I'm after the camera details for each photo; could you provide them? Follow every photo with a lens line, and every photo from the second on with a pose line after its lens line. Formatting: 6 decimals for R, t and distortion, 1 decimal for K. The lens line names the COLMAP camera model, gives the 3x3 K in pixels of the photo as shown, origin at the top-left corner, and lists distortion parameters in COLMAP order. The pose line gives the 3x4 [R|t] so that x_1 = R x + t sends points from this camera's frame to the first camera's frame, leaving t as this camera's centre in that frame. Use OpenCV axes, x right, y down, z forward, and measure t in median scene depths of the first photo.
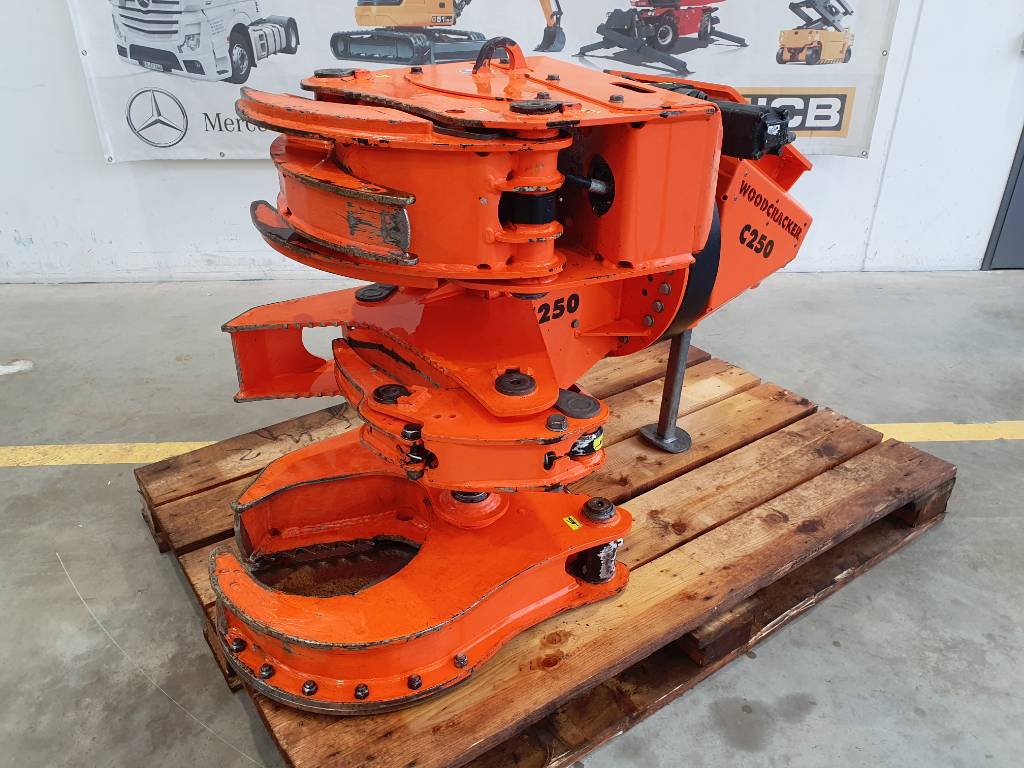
lens RADIAL K [[792.1, 0, 503.0], [0, 792.1, 389.5], [0, 0, 1]] dist [0.023051, -0.000843]
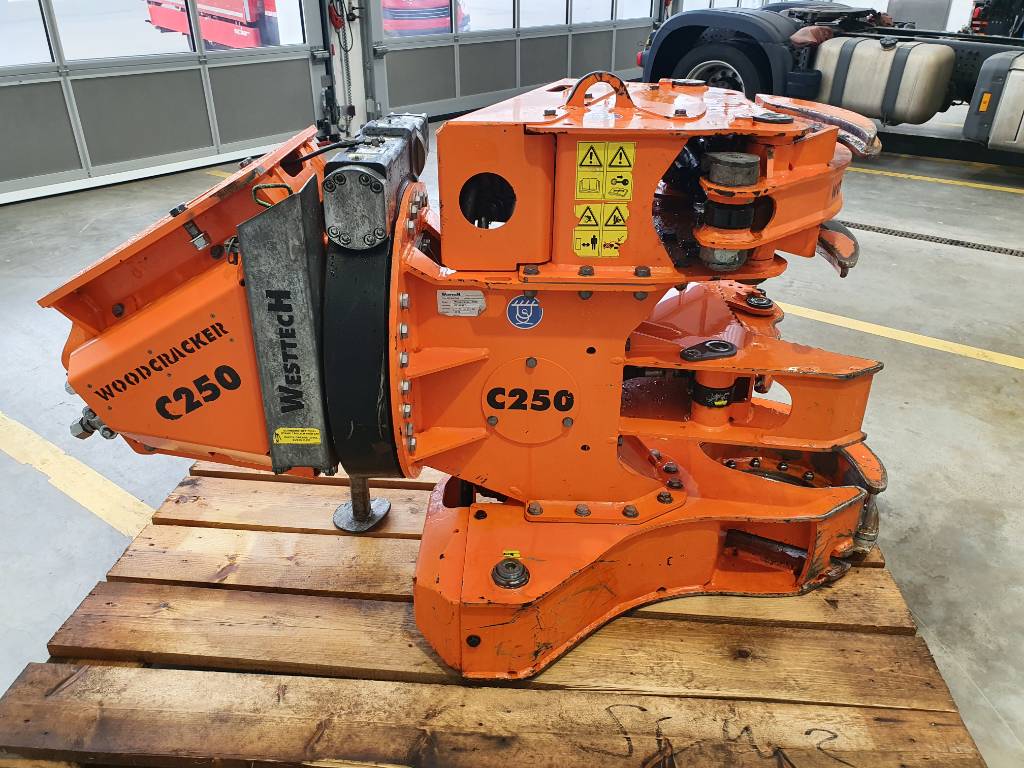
lens RADIAL K [[790.0, 0, 523.8], [0, 790.0, 383.9], [0, 0, 1]] dist [0.015375, -0.002369]
pose [[-0.773198, -0.299157, 0.559169, -0.411333], [0.290901, 0.616186, 0.731909, -0.659931], [-0.563507, 0.728574, -0.389409, 1.191163]]
